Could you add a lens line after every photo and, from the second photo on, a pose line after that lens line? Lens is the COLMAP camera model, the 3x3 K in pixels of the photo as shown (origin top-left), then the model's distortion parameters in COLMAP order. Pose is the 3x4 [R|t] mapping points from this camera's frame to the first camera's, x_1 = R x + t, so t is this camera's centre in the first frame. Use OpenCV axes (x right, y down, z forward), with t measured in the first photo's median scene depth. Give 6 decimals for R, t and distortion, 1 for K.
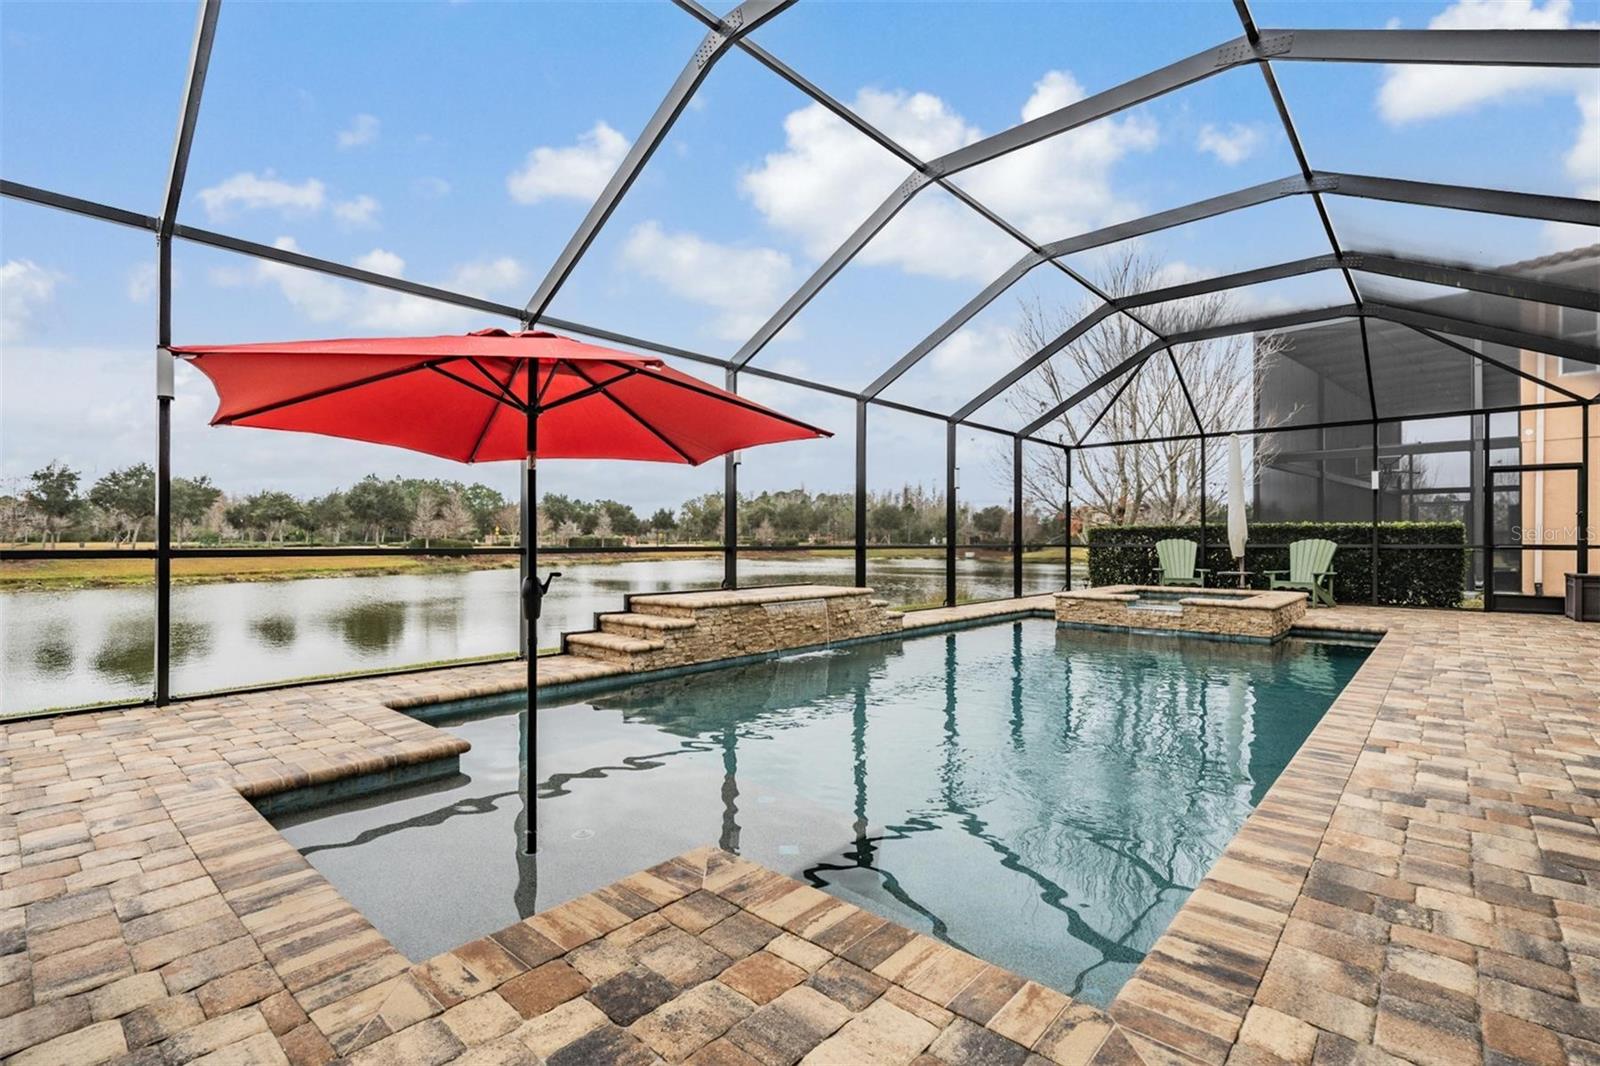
lens RADIAL K [[726.3, 0, 799.5], [0, 726.3, 547.5], [0, 0, 1]] dist [0.005815, -0.000575]
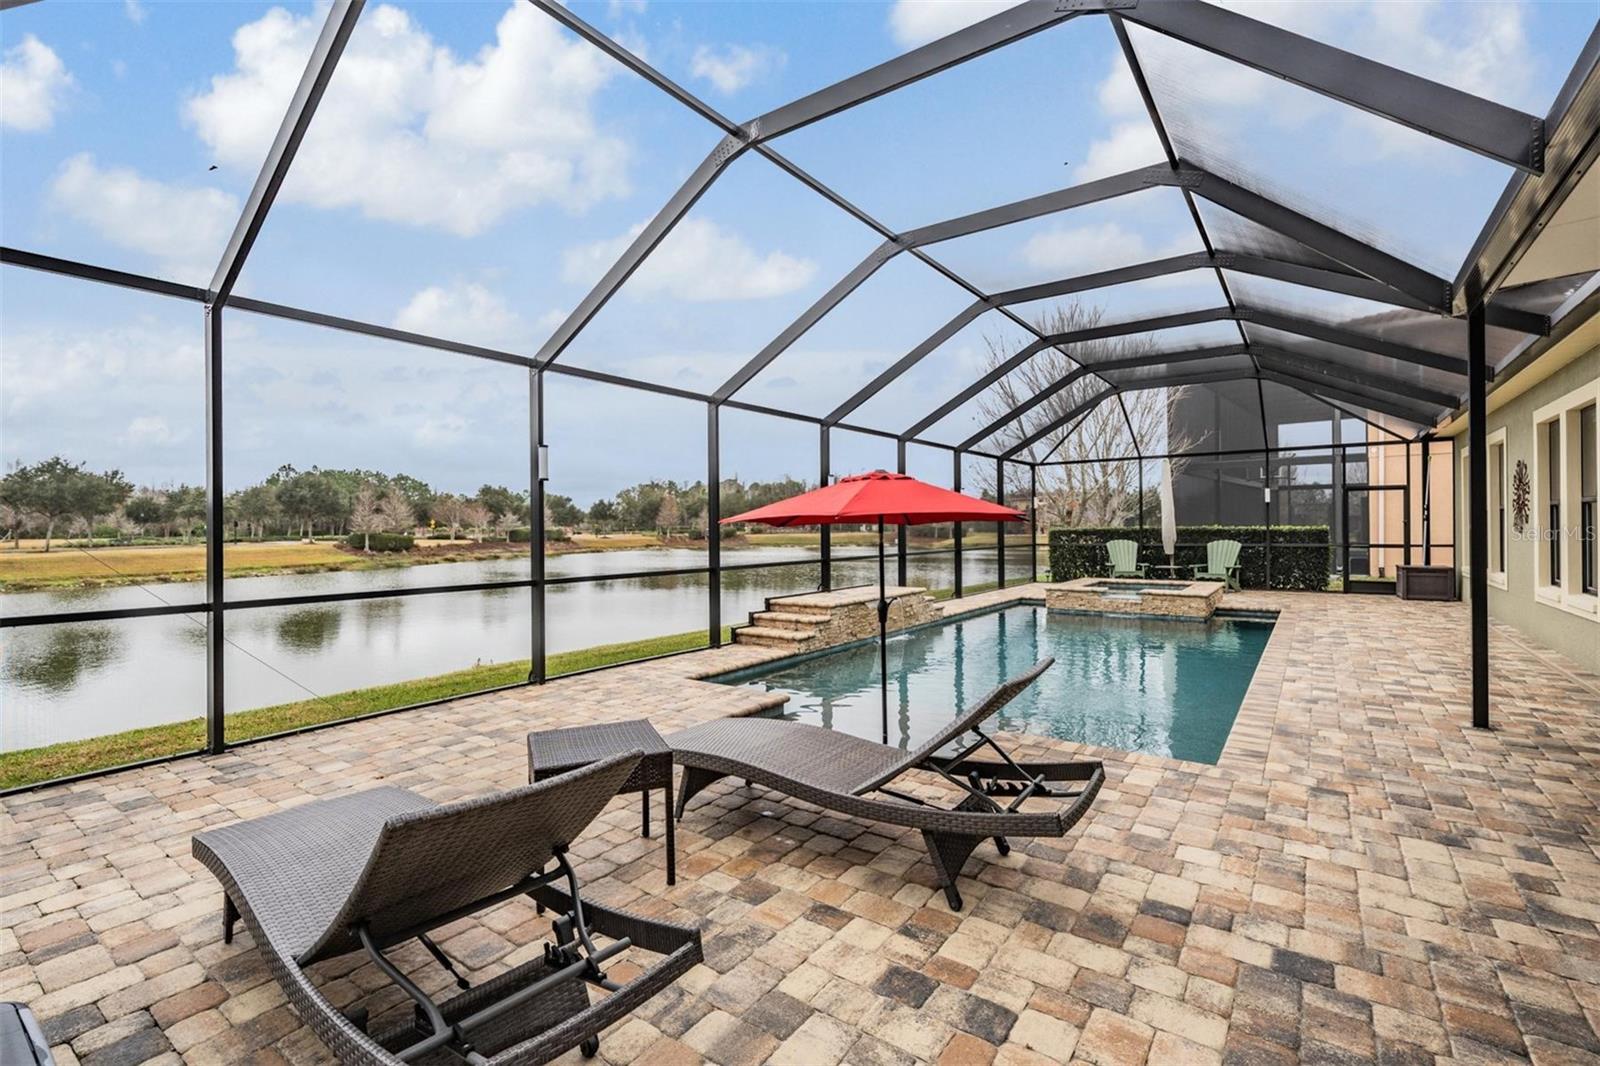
lens RADIAL K [[726.3, 0, 796.9], [0, 726.3, 532.3], [0, 0, 1]] dist [0.005815, -0.000575]
pose [[0.993819, -0.011959, 0.110368, -0.205601], [0.011980, 0.999928, 0.000474, -0.035856], [-0.110366, 0.000851, 0.993891, -0.219275]]
